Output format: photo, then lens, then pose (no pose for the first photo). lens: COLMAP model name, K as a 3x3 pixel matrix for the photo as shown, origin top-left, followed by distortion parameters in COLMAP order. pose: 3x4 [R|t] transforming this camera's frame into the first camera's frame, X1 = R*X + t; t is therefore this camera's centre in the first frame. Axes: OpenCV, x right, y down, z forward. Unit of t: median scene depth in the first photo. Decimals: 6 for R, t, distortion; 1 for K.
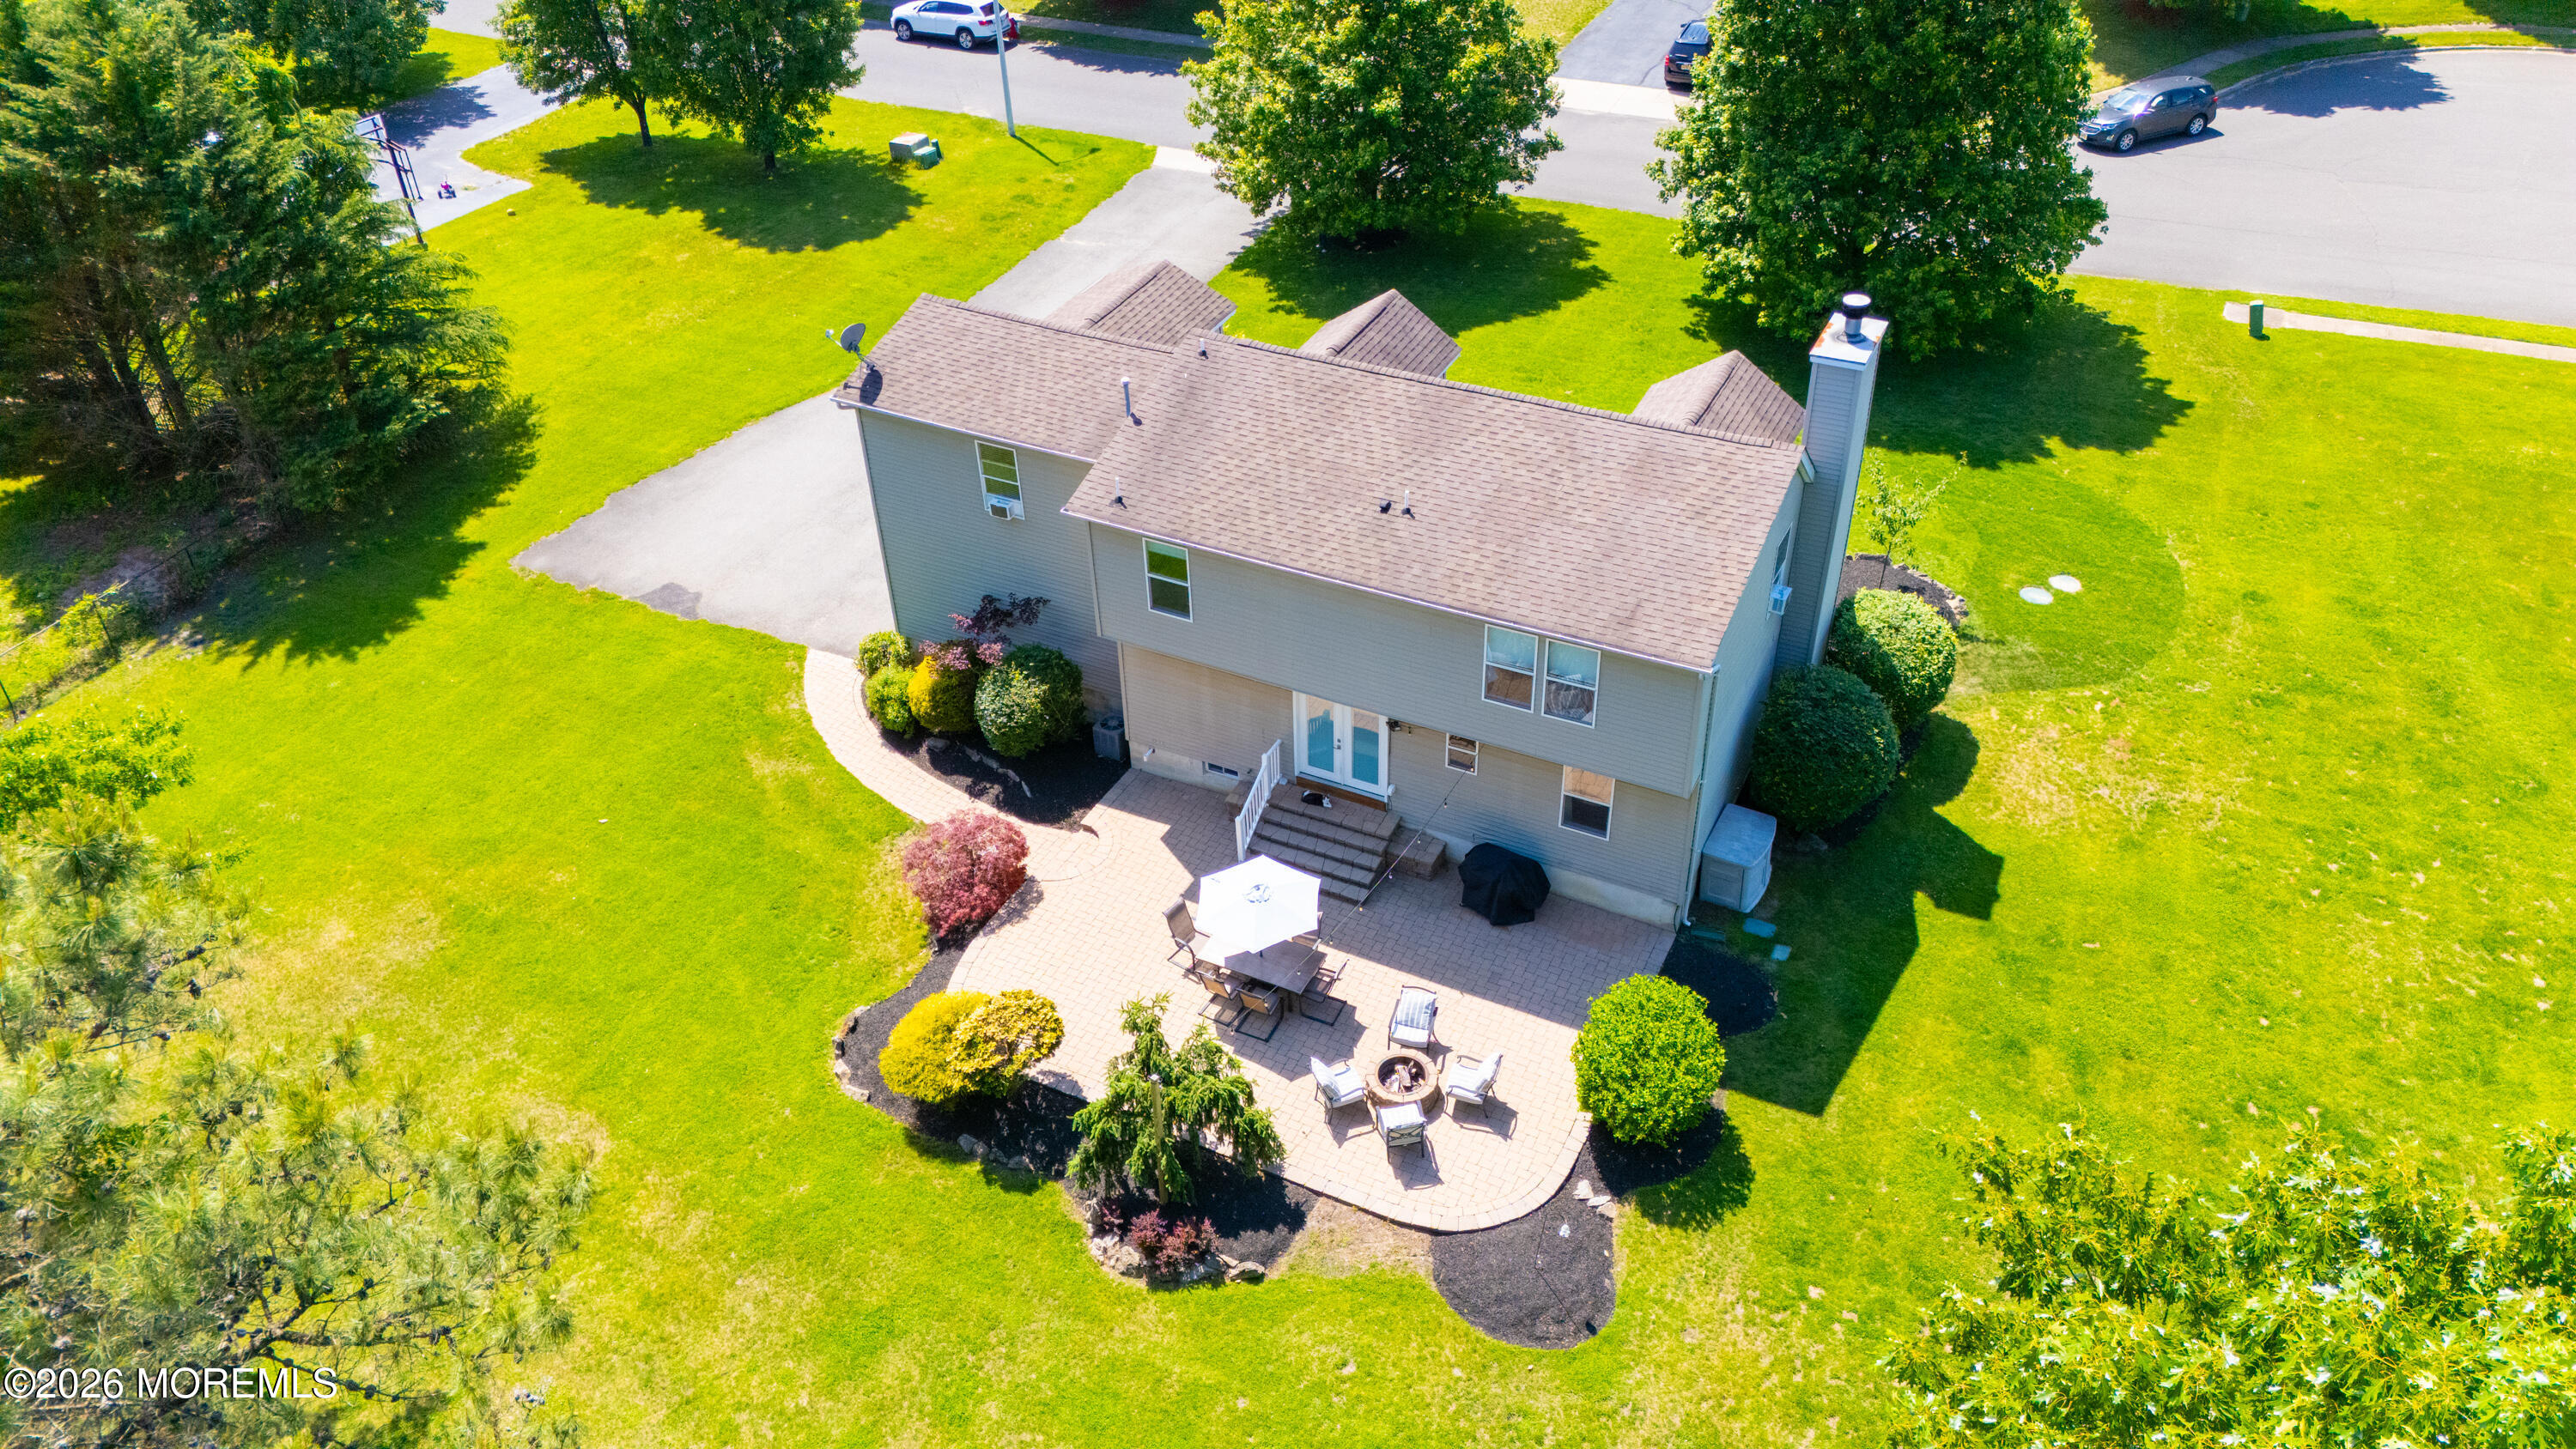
lens RADIAL K [[1859.4, 0, 1302.9], [0, 1859.4, 722.1], [0, 0, 1]] dist [0.068945, -0.060080]
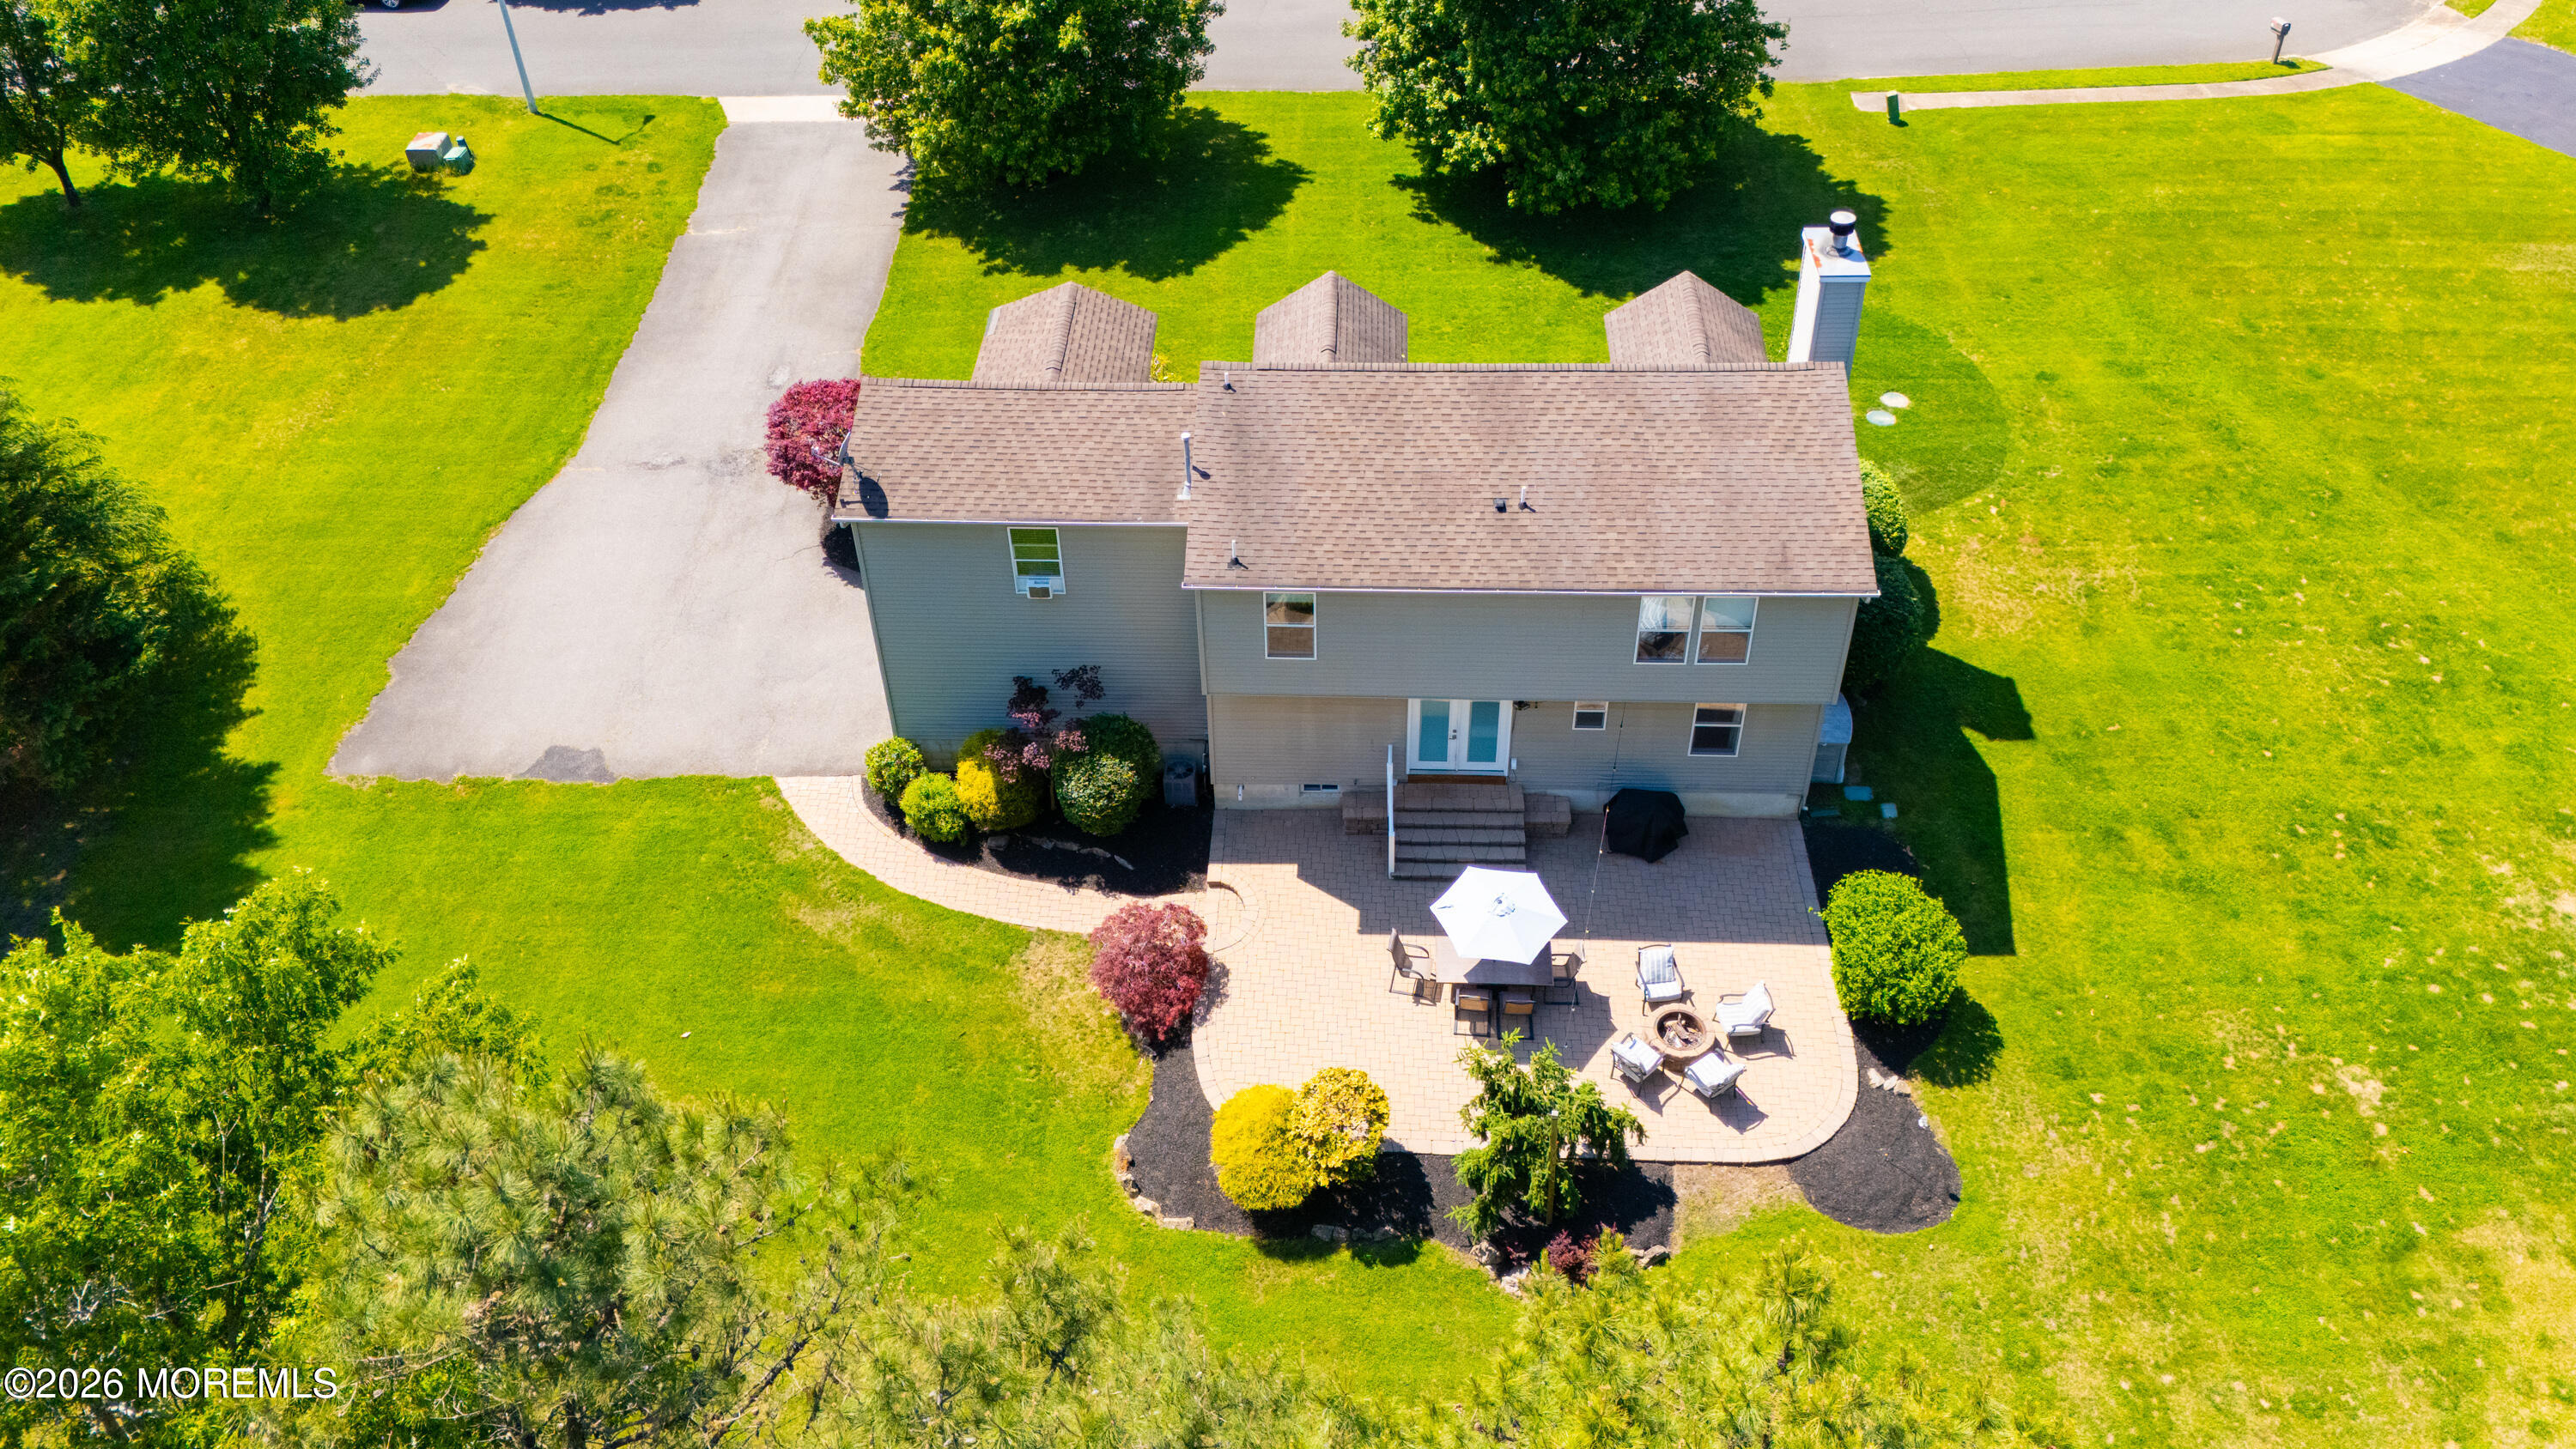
lens RADIAL K [[2020.0, 0, 1270.7], [0, 2020.0, 659.9], [0, 0, 1]] dist [0.102336, -0.155365]
pose [[0.911859, -0.263489, 0.314779, -0.389145], [0.243412, 0.964519, 0.102239, -0.156810], [-0.330549, -0.016607, 0.943643, -0.008928]]
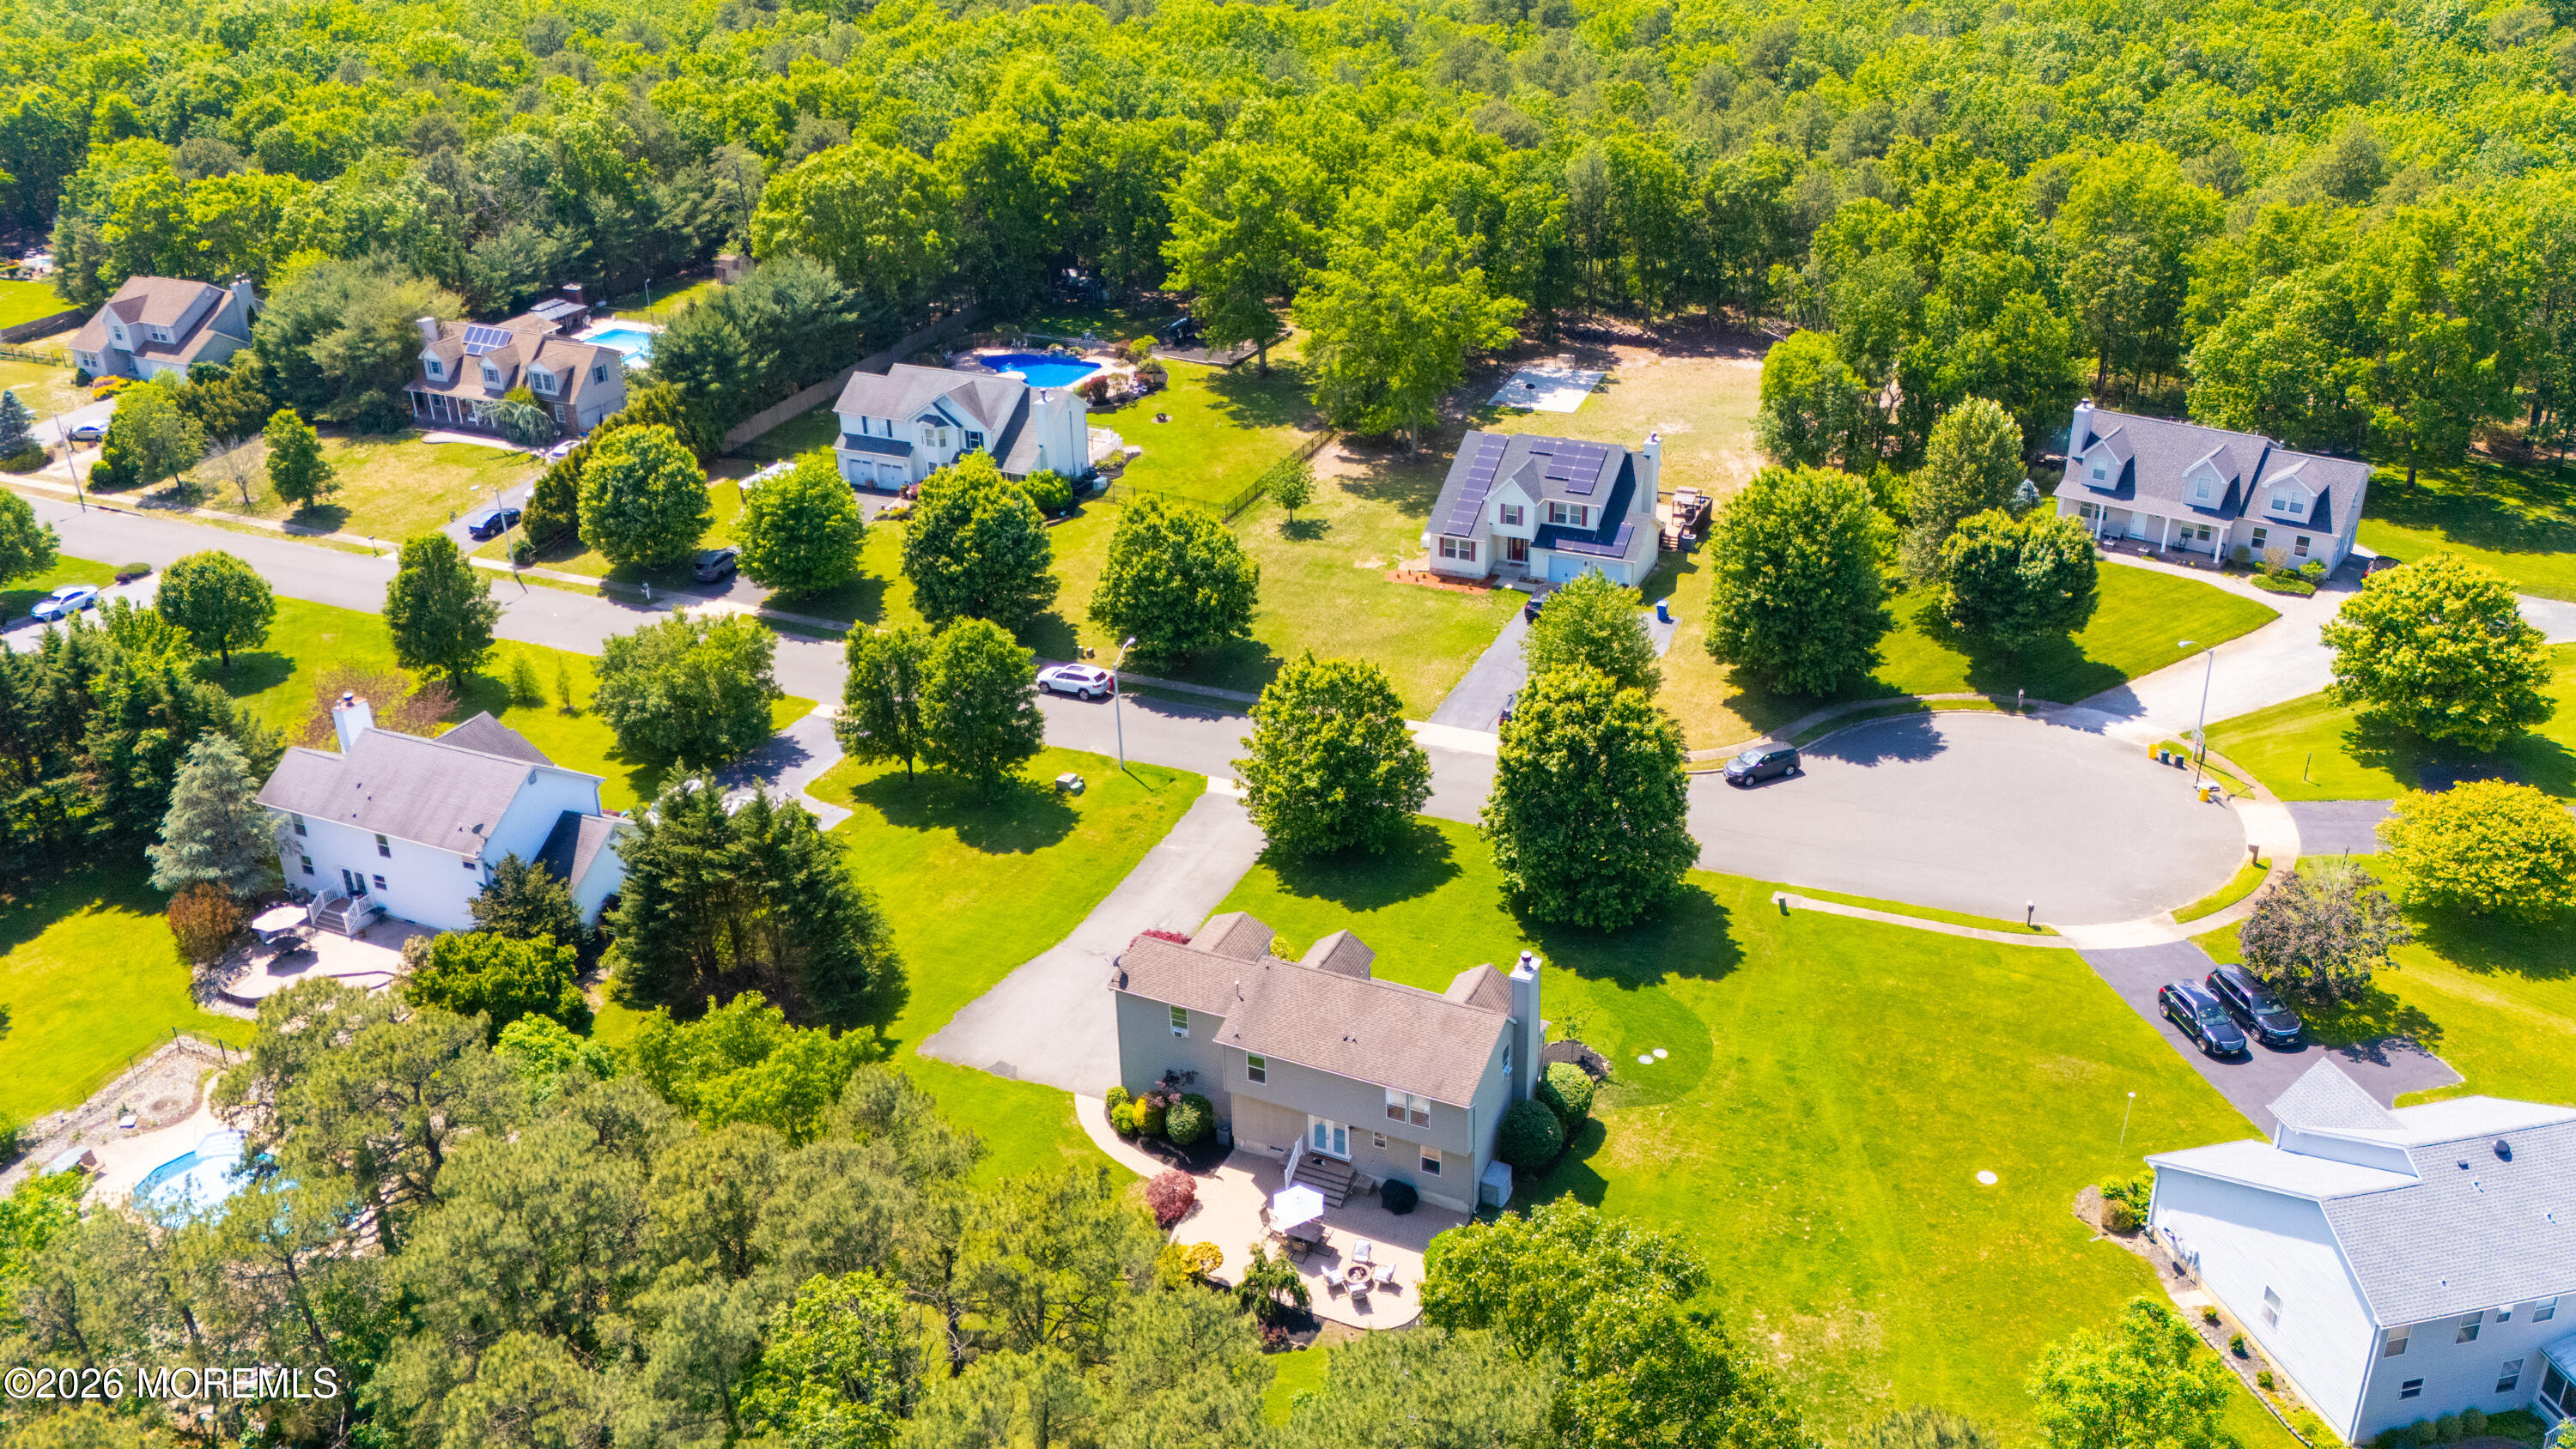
lens RADIAL K [[2020.0, 0, 1270.7], [0, 2020.0, 659.9], [0, 0, 1]] dist [0.102336, -0.155365]
pose [[0.999825, -0.015668, 0.010225, -0.066400], [0.017447, 0.978140, -0.207215, -0.044914], [-0.006755, 0.207357, 0.978242, -1.560899]]
